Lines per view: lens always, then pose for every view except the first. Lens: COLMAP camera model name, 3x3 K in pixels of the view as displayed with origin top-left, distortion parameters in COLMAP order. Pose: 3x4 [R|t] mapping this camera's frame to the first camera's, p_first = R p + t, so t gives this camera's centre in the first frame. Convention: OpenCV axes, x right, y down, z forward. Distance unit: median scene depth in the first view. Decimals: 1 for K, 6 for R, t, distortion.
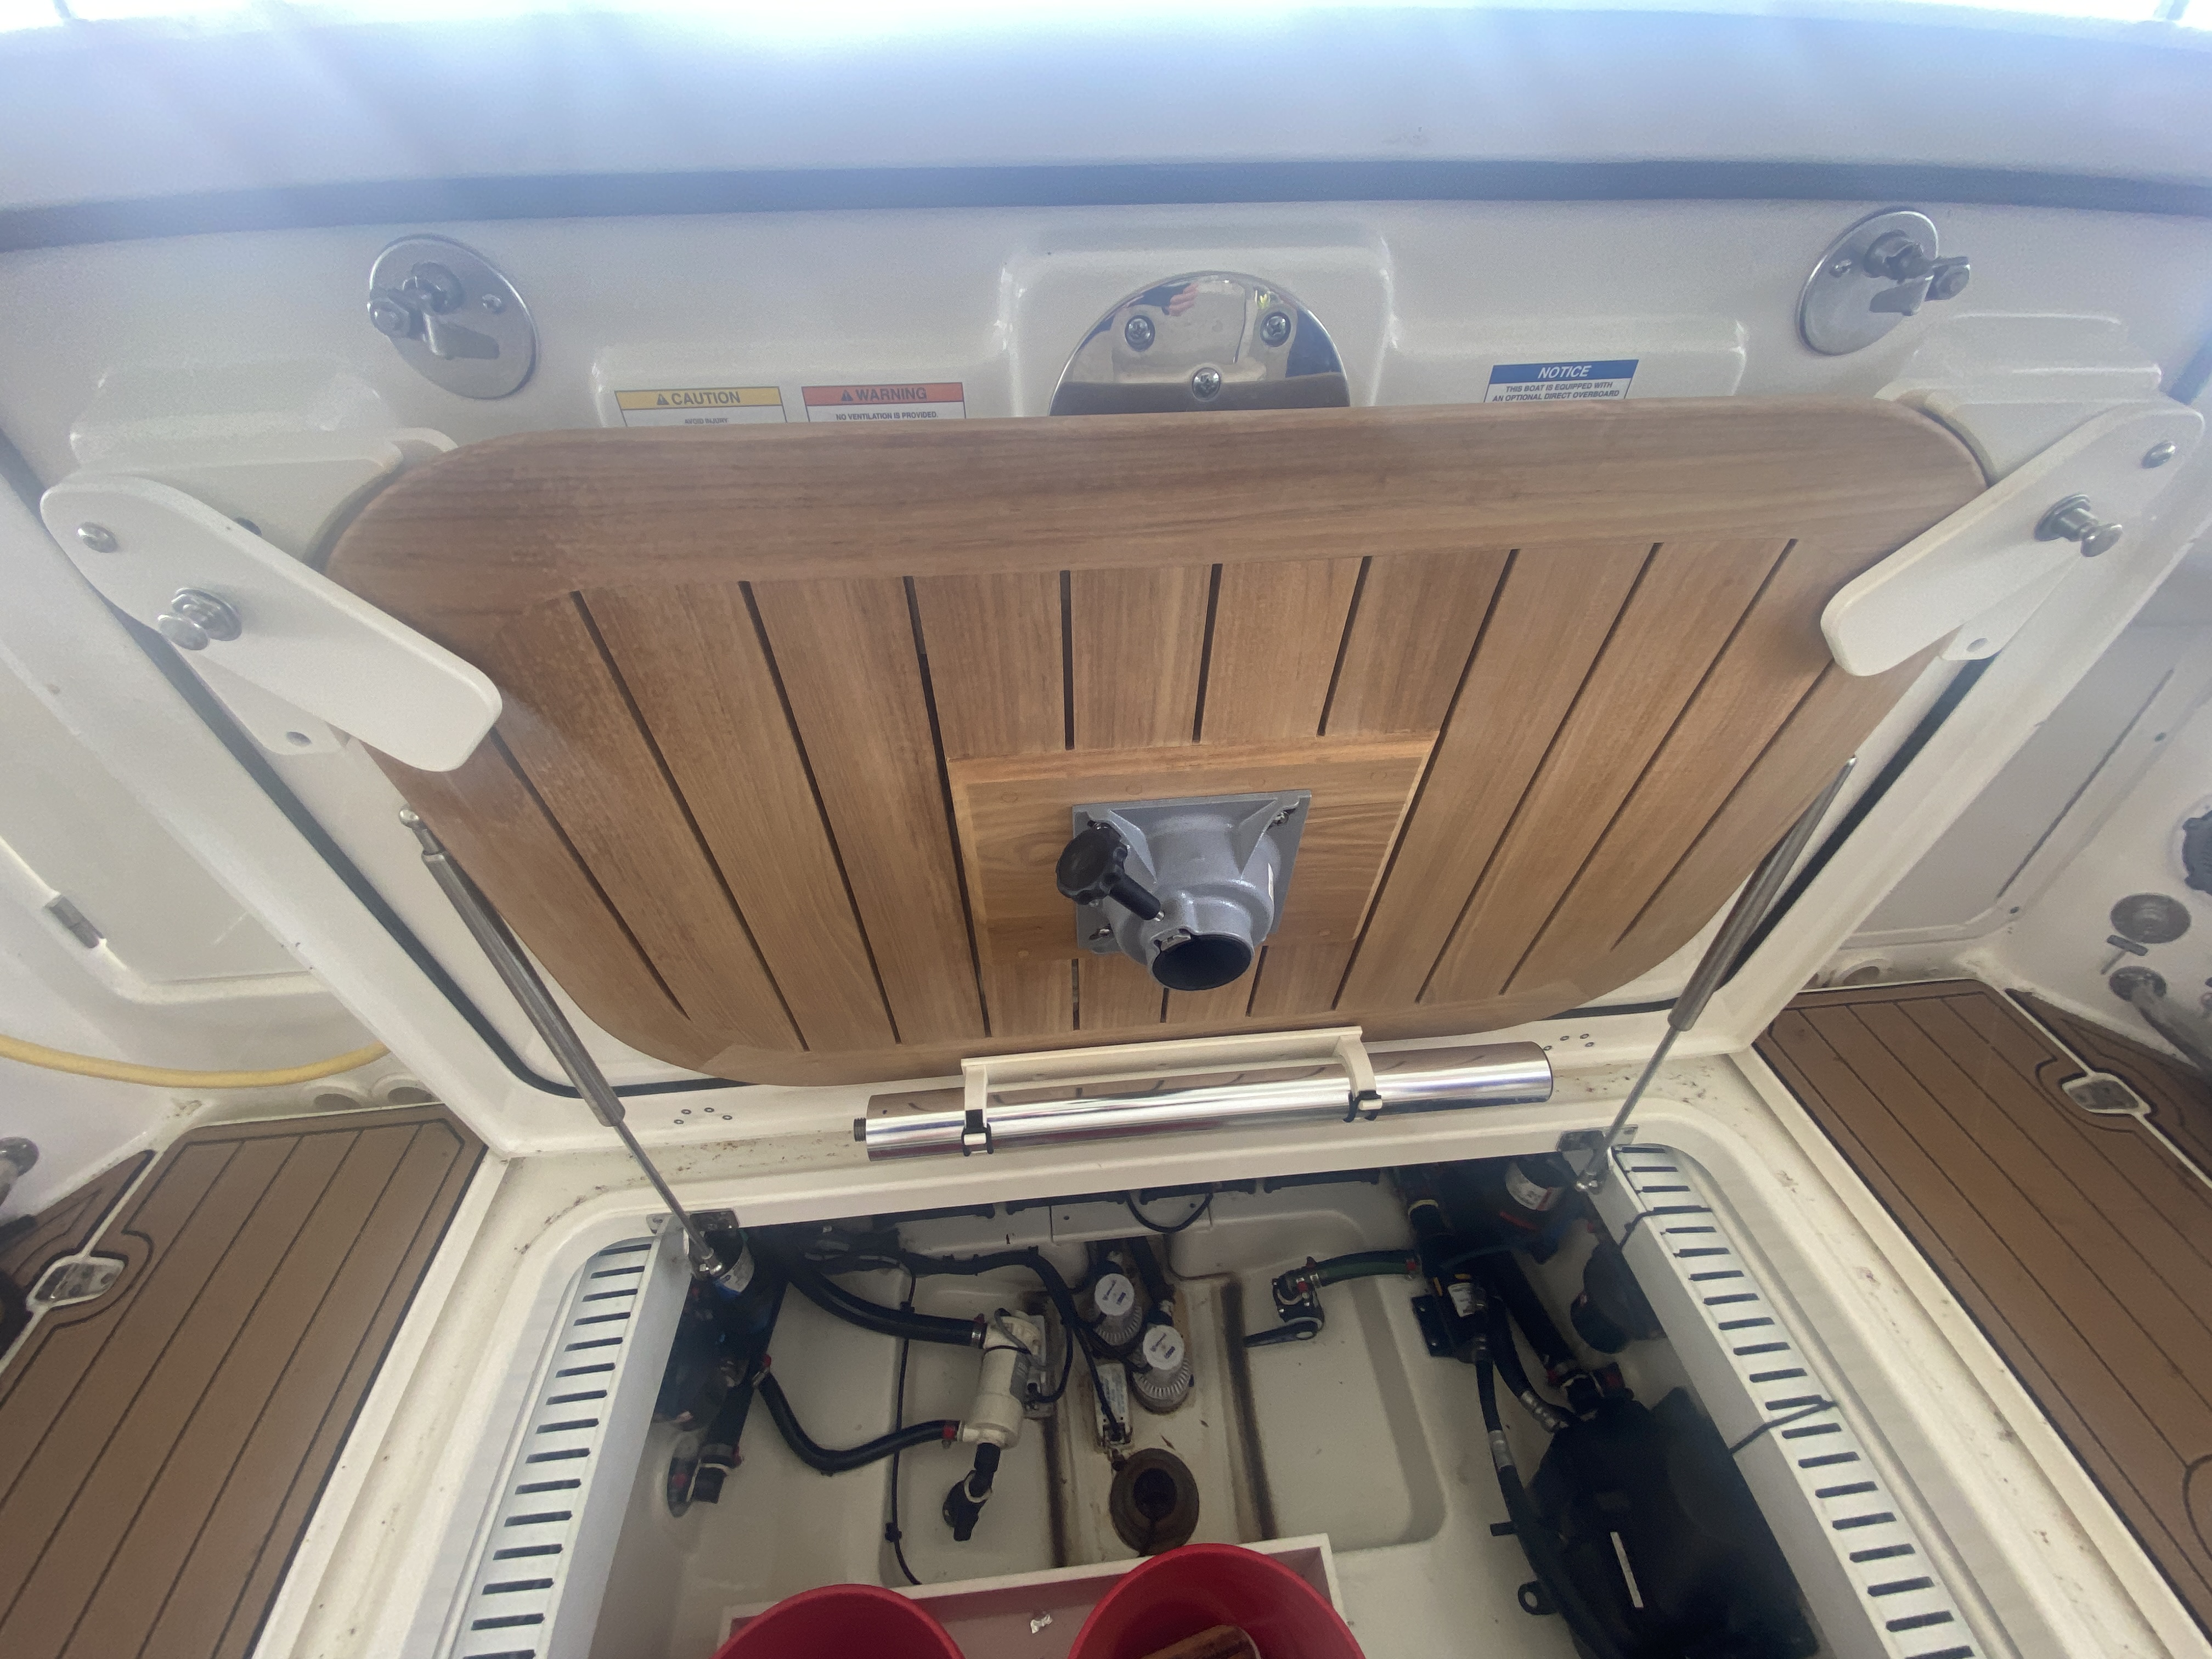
lens RADIAL K [[891.3, 0, 1106.0], [0, 891.3, 829.5], [0, 0, 1]] dist [0.009824, -0.016772]
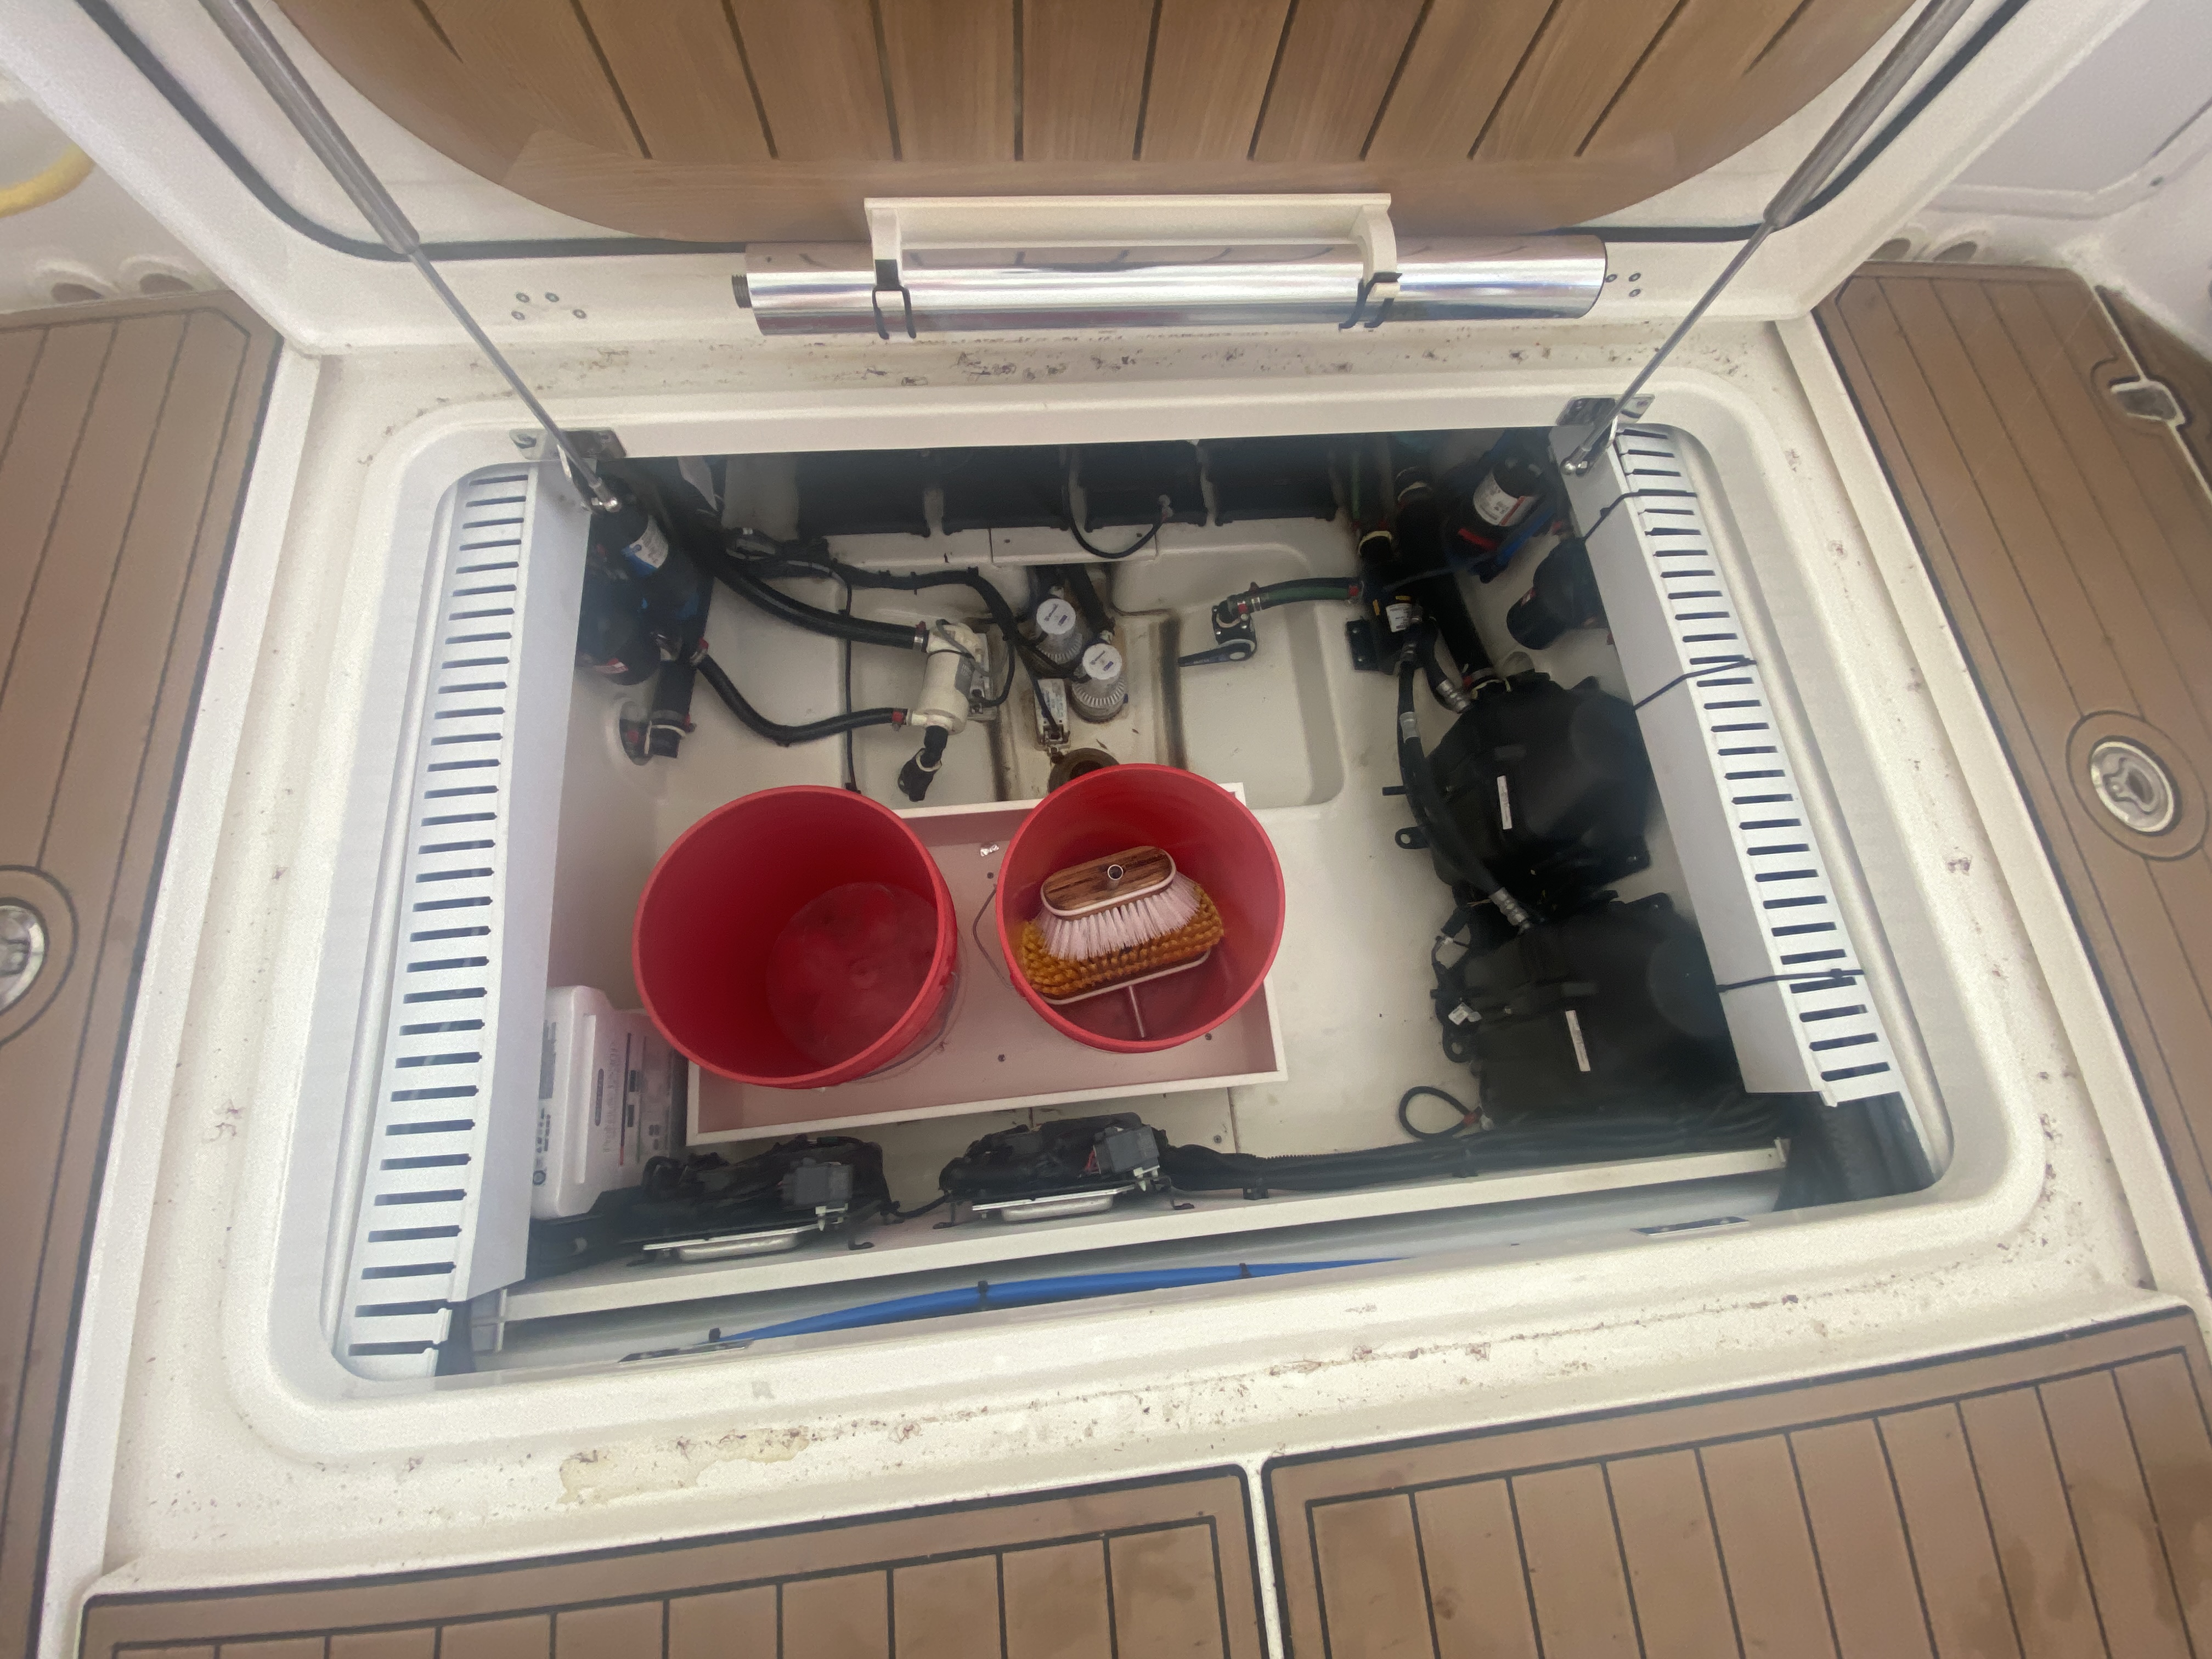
lens RADIAL K [[891.3, 0, 1106.0], [0, 891.3, 829.5], [0, 0, 1]] dist [0.009824, -0.016772]
pose [[0.997304, 0.012852, 0.072250, -0.005039], [-0.052139, 0.816917, 0.574393, 0.175441], [-0.051640, -0.576612, 0.815385, 0.051187]]
